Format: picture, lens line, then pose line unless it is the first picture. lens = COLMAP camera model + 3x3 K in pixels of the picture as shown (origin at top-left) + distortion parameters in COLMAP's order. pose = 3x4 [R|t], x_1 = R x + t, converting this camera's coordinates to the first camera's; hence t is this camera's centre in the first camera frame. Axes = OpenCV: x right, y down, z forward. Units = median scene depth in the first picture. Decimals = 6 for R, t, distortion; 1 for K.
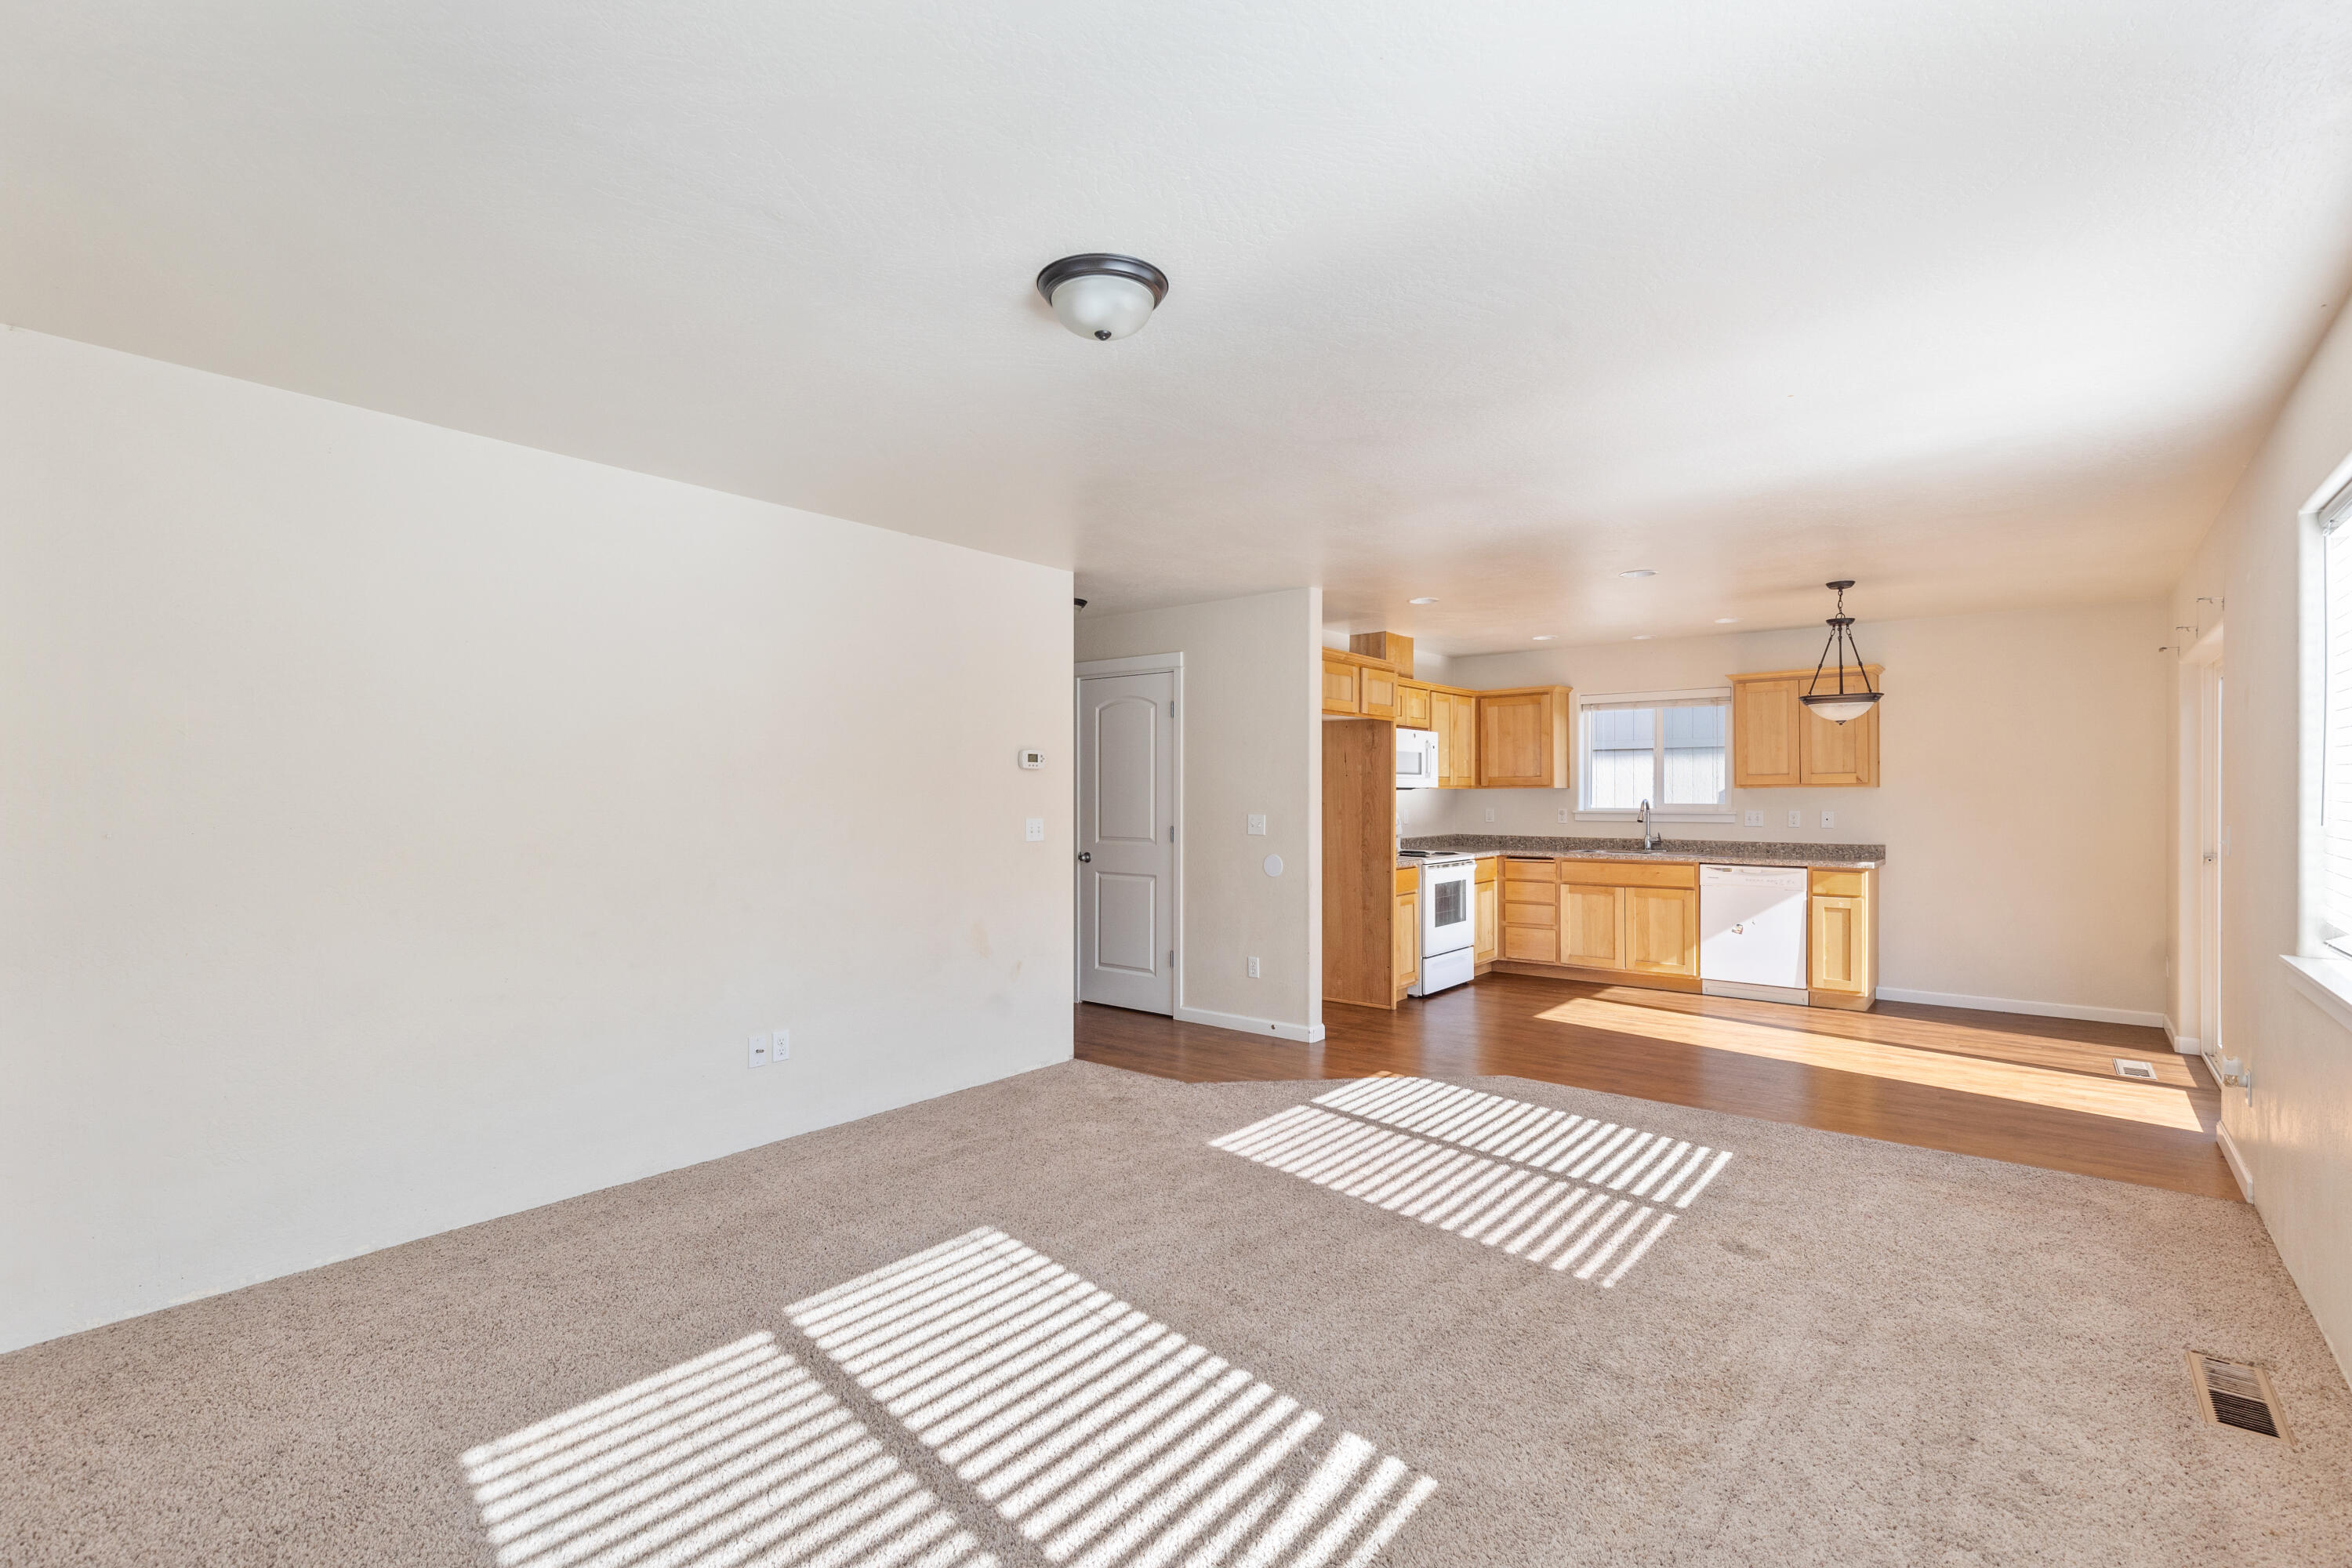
lens RADIAL K [[1083.1, 0, 1181.4], [0, 1083.1, 799.6], [0, 0, 1]] dist [-0.003358, -0.000823]
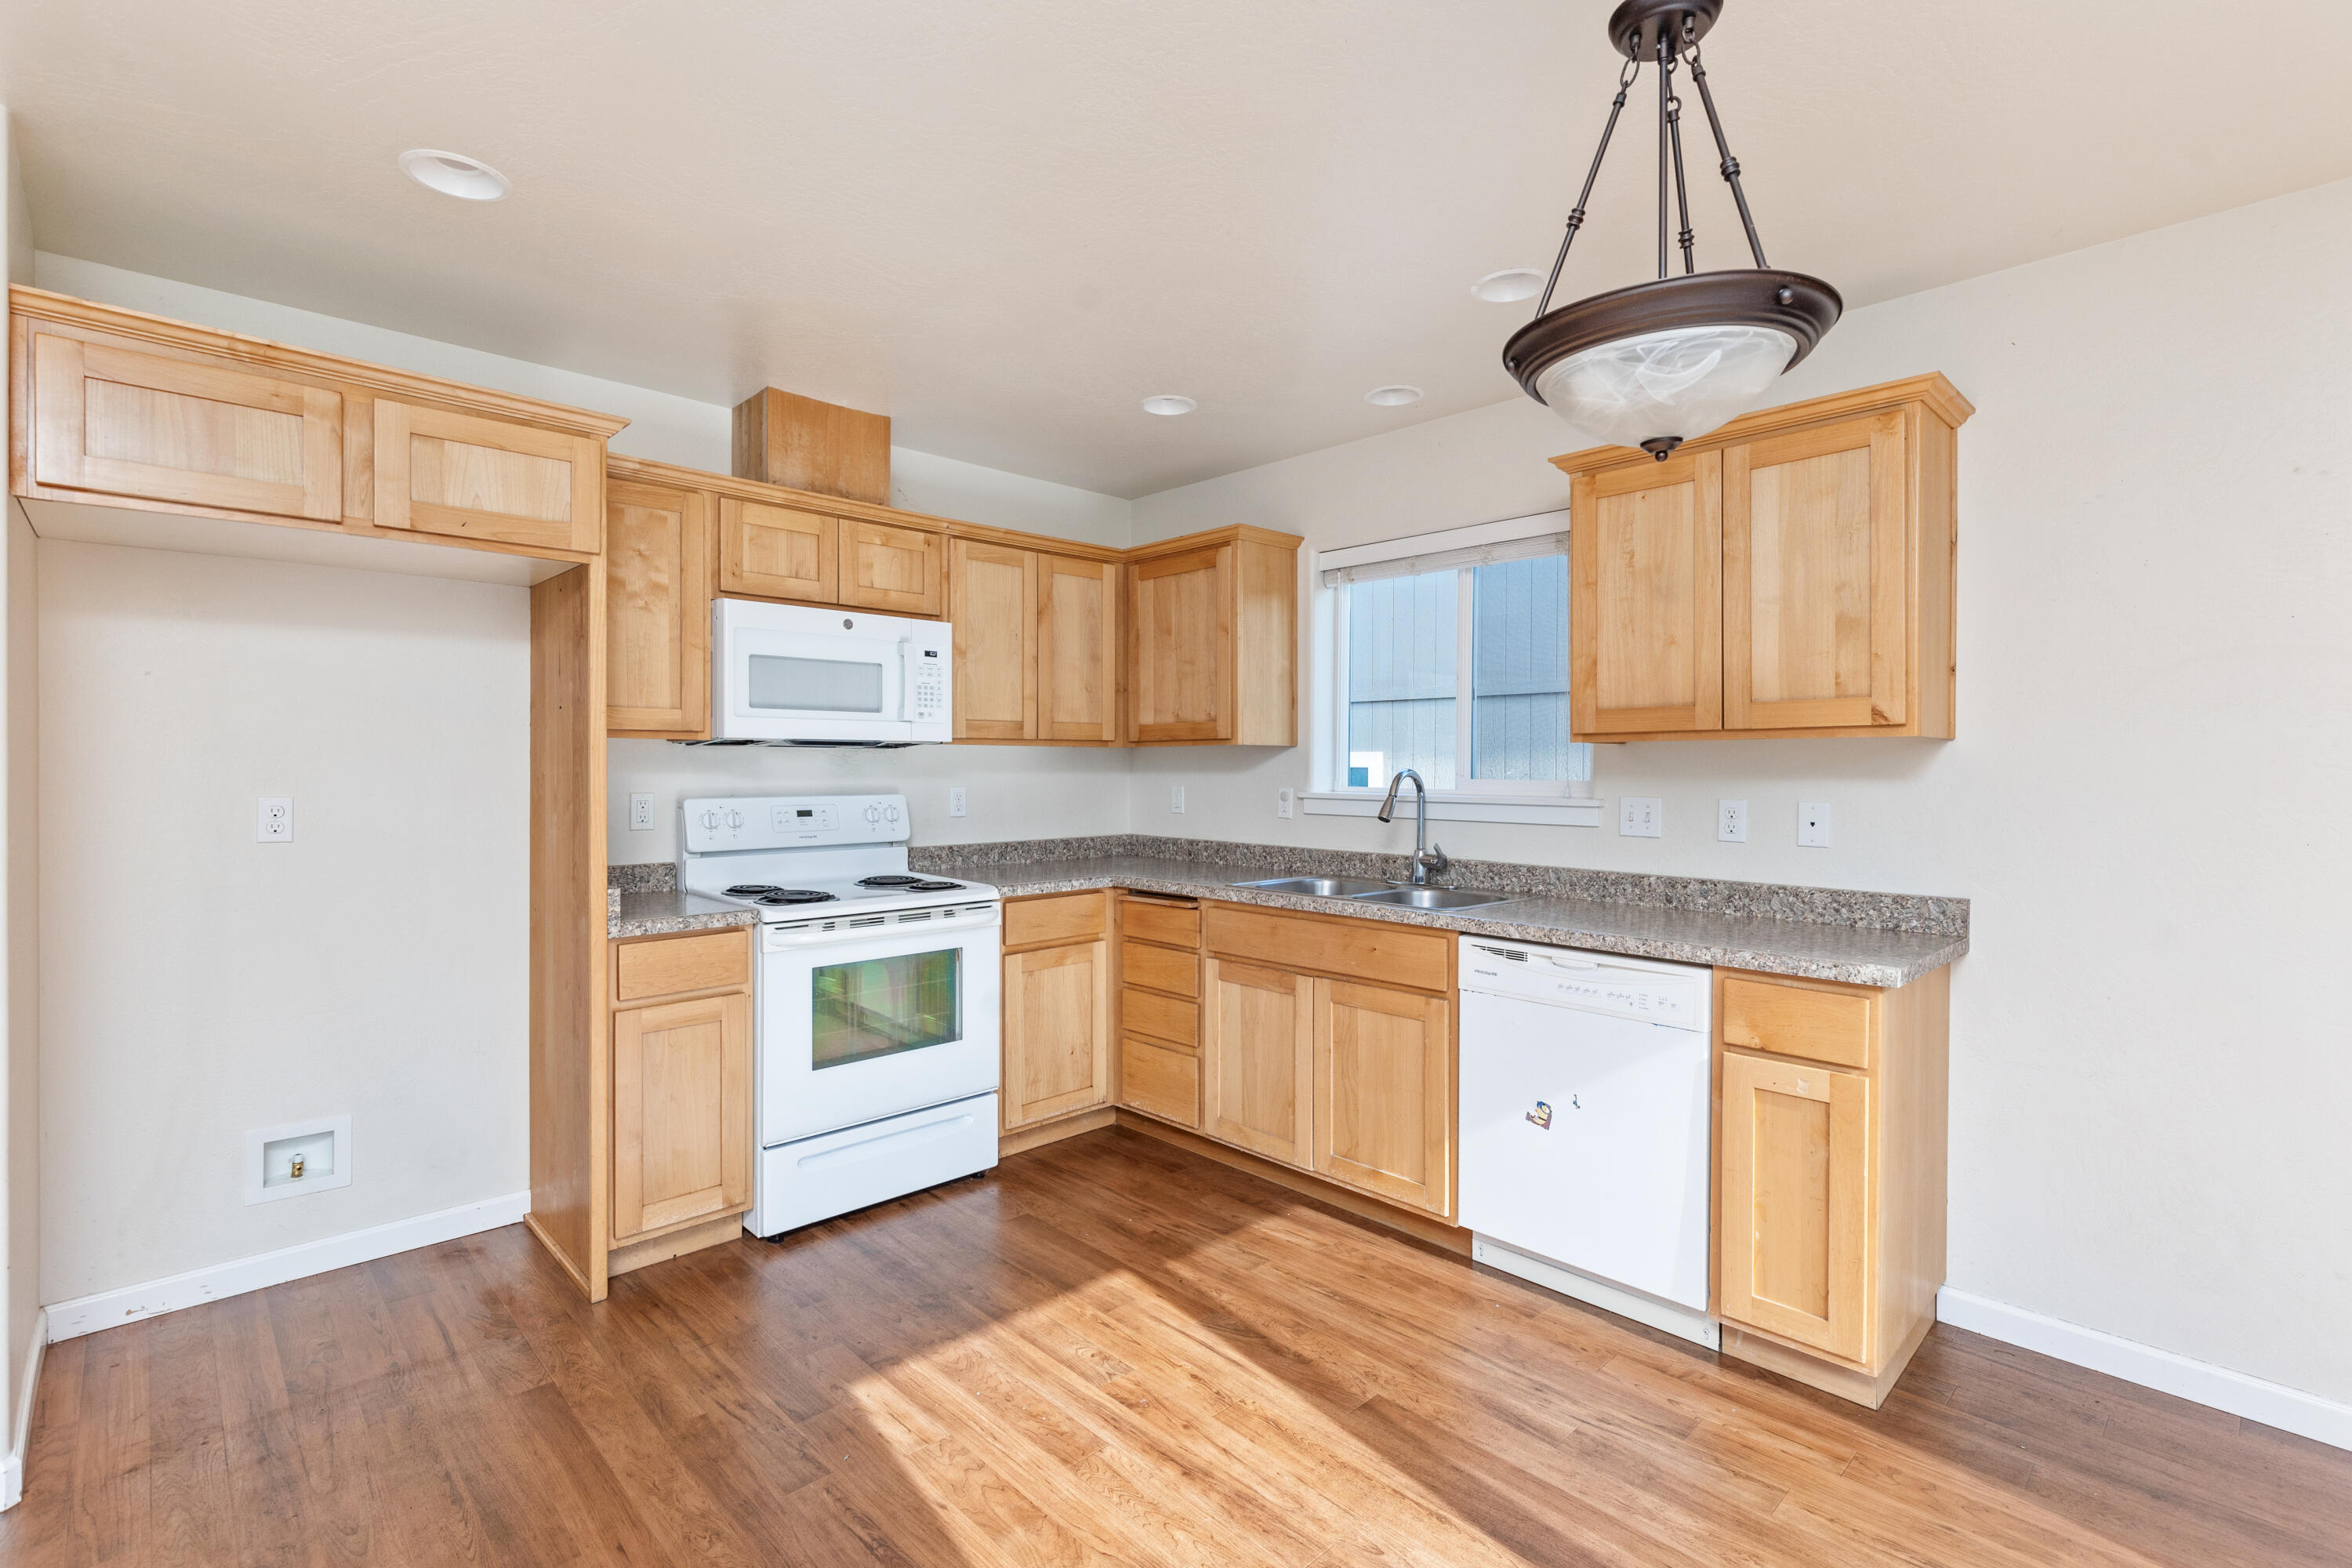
lens RADIAL K [[1083.1, 0, 1175.8], [0, 1083.1, 768.7], [0, 0, 1]] dist [-0.003358, -0.000823]
pose [[0.992213, 0.004341, -0.124480, 0.401618], [-0.004648, 0.999987, -0.002173, 0.001143], [0.124469, 0.002734, 0.992220, 0.565387]]
